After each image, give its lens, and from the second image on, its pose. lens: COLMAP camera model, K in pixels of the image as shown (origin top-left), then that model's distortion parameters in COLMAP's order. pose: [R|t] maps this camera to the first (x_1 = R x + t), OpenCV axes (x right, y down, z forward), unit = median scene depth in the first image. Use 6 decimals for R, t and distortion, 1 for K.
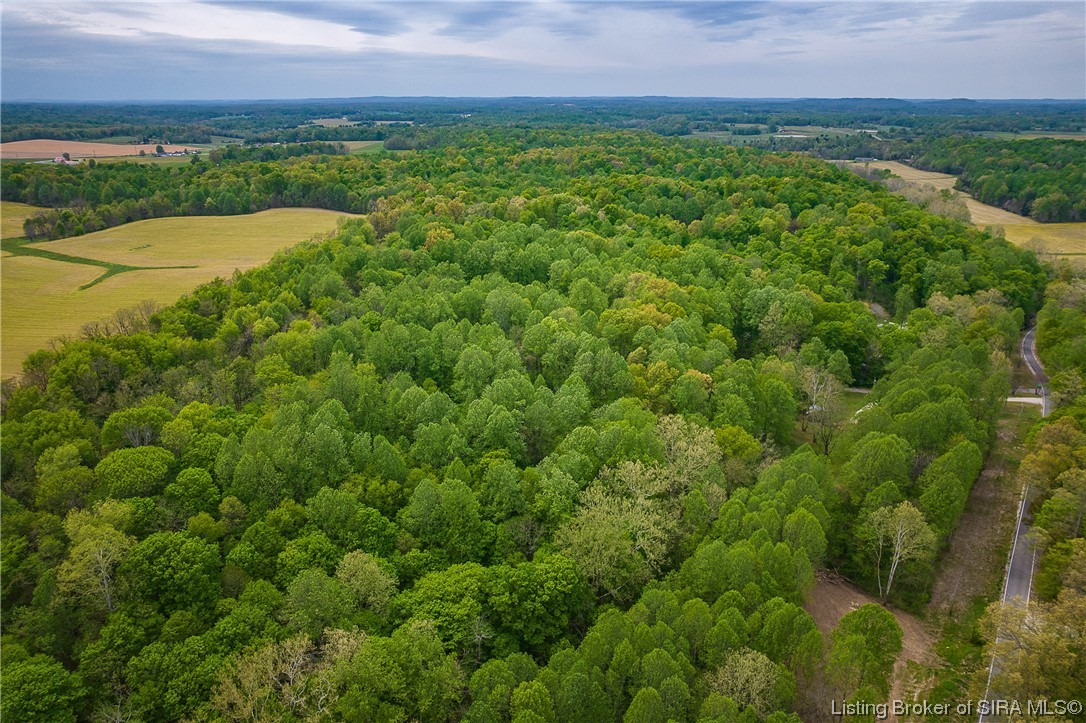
lens RADIAL K [[702.5, 0, 554.4], [0, 702.5, 364.3], [0, 0, 1]] dist [-0.073212, 0.071265]
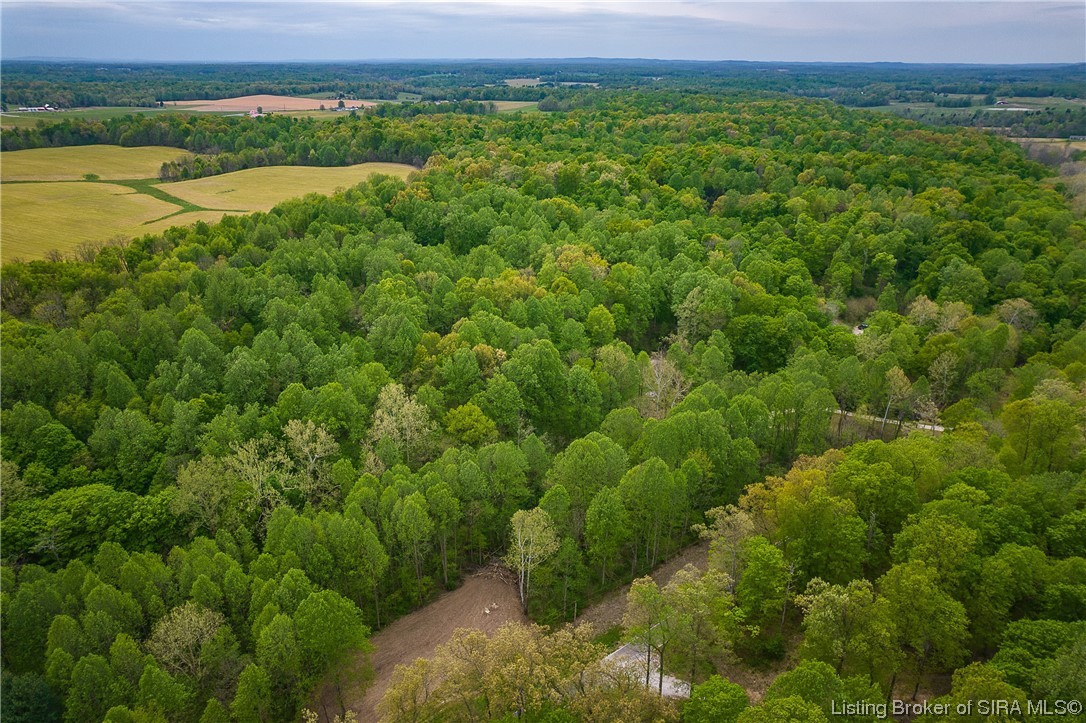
lens RADIAL K [[702.5, 0, 547.6], [0, 702.5, 364.5], [0, 0, 1]] dist [-0.073212, 0.071265]
pose [[0.958298, 0.120460, -0.259142, 0.129877], [-0.108158, 0.992244, 0.061271, -0.008390], [0.264513, -0.030688, 0.963894, 0.022793]]
